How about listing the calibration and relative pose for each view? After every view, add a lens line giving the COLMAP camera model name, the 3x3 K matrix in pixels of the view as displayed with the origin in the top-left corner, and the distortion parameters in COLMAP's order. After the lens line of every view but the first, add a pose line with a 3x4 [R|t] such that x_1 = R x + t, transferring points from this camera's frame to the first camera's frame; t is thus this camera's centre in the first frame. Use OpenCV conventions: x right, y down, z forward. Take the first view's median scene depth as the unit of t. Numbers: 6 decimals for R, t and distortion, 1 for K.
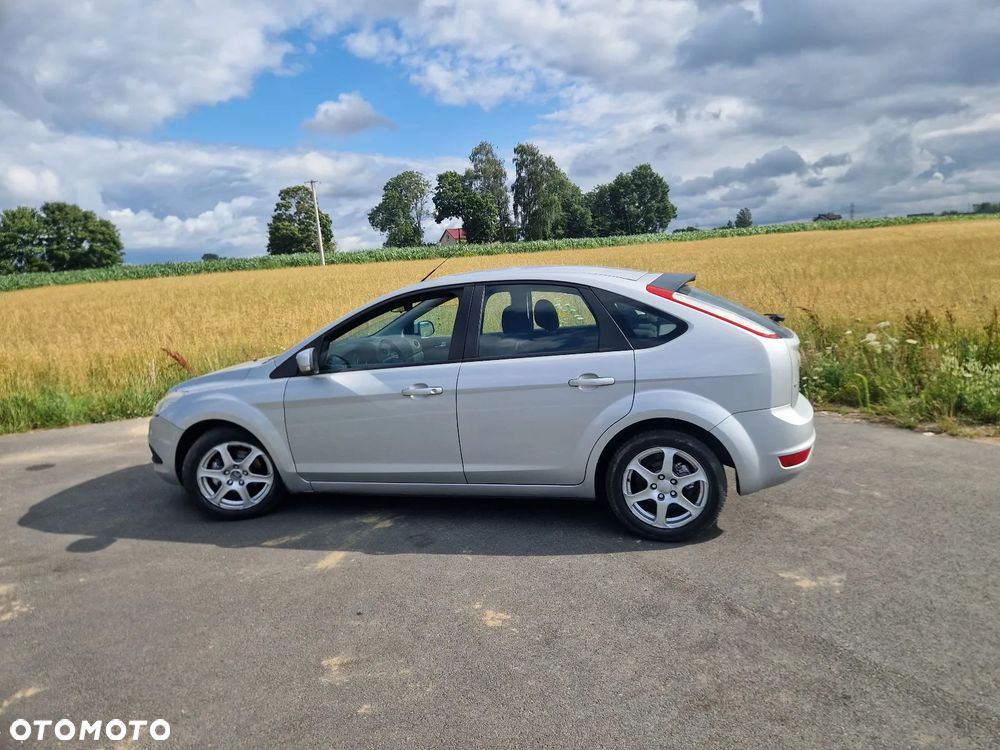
lens RADIAL K [[669.8, 0, 487.7], [0, 669.8, 371.2], [0, 0, 1]] dist [0.075450, -0.072288]
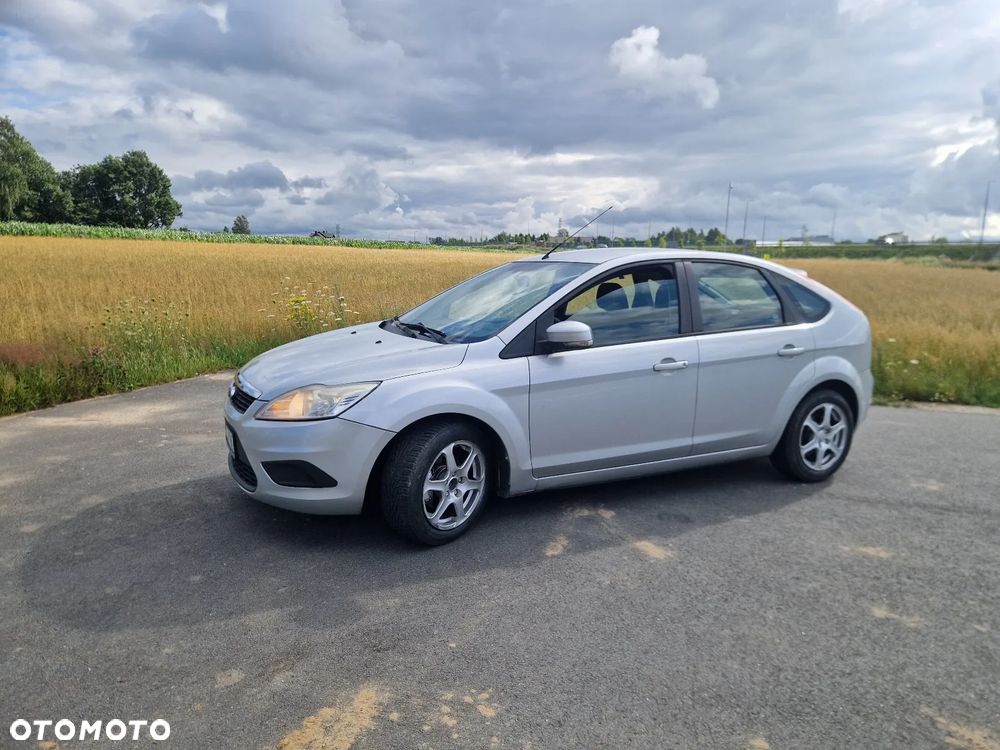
lens RADIAL K [[681.1, 0, 496.1], [0, 681.1, 379.8], [0, 0, 1]] dist [0.066826, -0.061237]
pose [[0.746147, -0.034639, 0.664880, -0.057800], [0.036589, 0.999270, 0.010999, 0.001817], [-0.664775, 0.016121, 0.746869, 0.025688]]
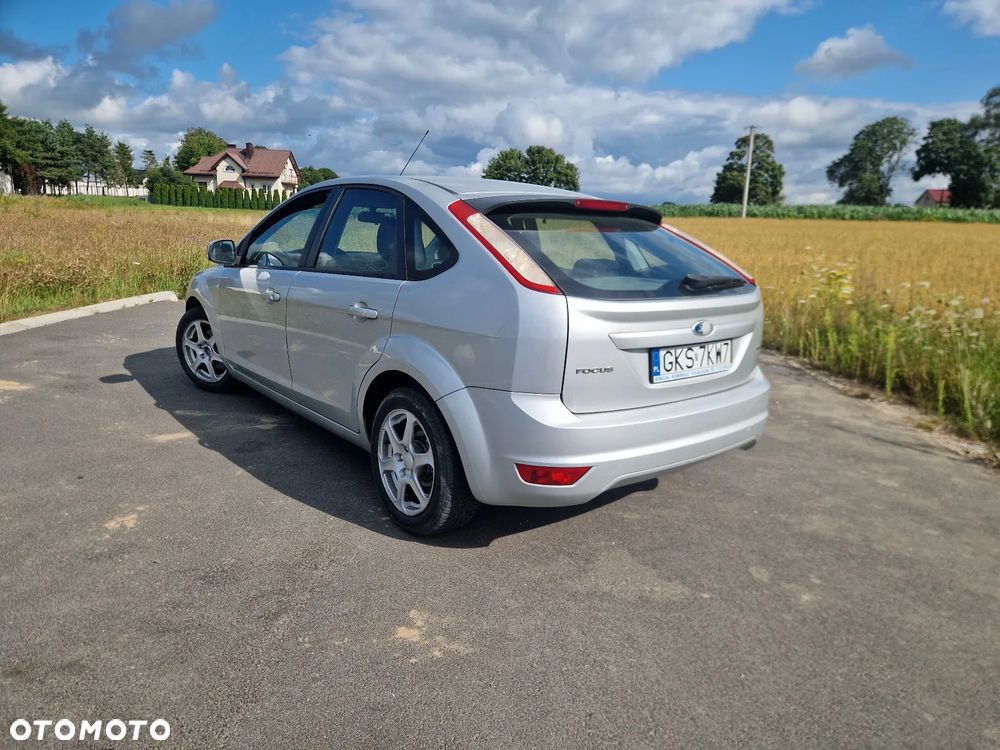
lens RADIAL K [[663.6, 0, 494.7], [0, 663.6, 380.1], [0, 0, 1]] dist [0.059310, -0.052370]
pose [[0.805029, 0.225295, -0.548791, 0.042176], [-0.178910, 0.974210, 0.137497, -0.002400], [0.565615, -0.012505, 0.824575, 0.024326]]
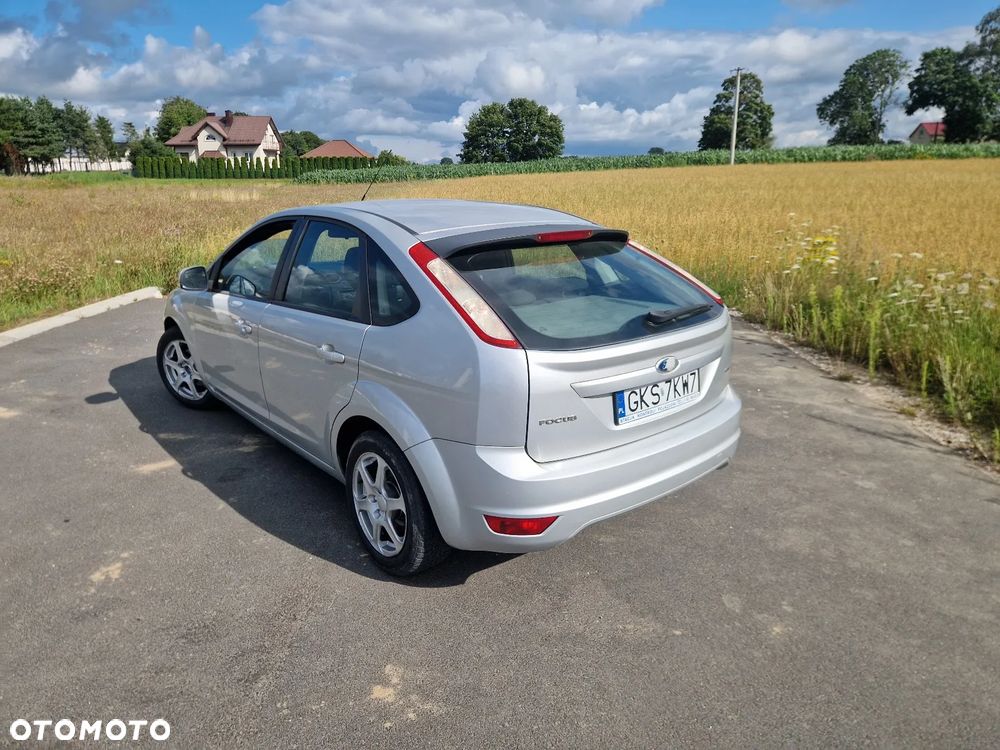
lens RADIAL K [[661.2, 0, 476.1], [0, 661.2, 372.0], [0, 0, 1]] dist [0.060192, -0.050115]
pose [[0.805376, 0.216787, -0.551700, 0.042370], [-0.131720, 0.972906, 0.190010, -0.007877], [0.577944, -0.080359, 0.812110, 0.025513]]
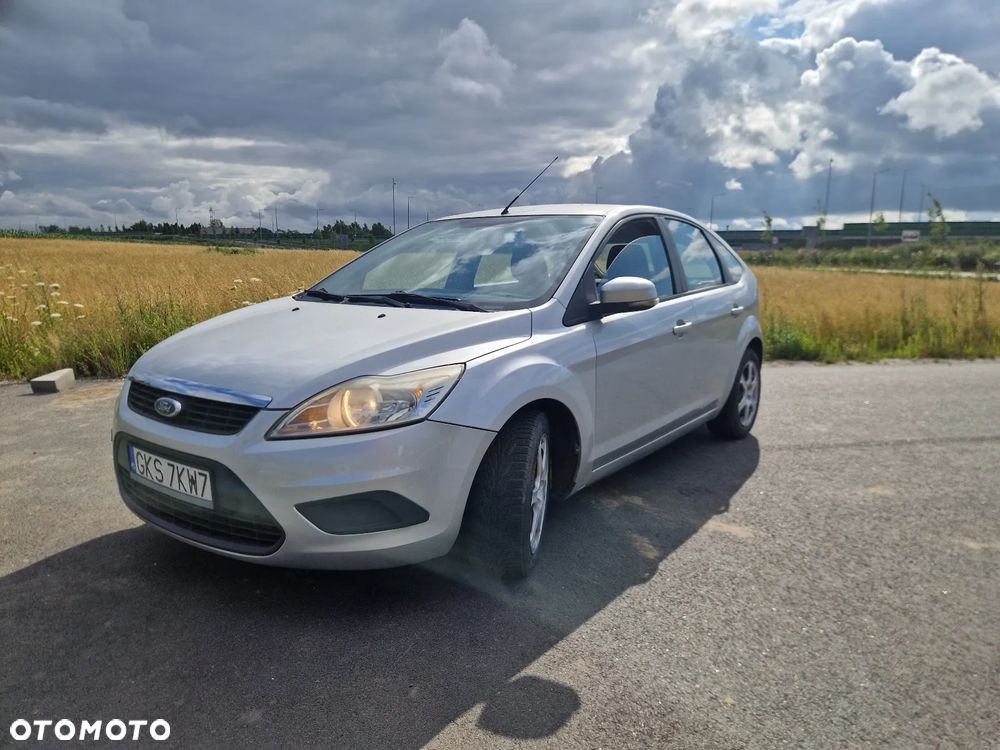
lens RADIAL K [[681.3, 0, 513.4], [0, 681.3, 359.6], [0, 0, 1]] dist [0.065045, -0.055633]
pose [[0.349442, -0.065071, 0.934696, -0.063206], [0.109979, 0.993538, 0.028051, 0.001318], [-0.930481, 0.092995, 0.354341, 0.053905]]
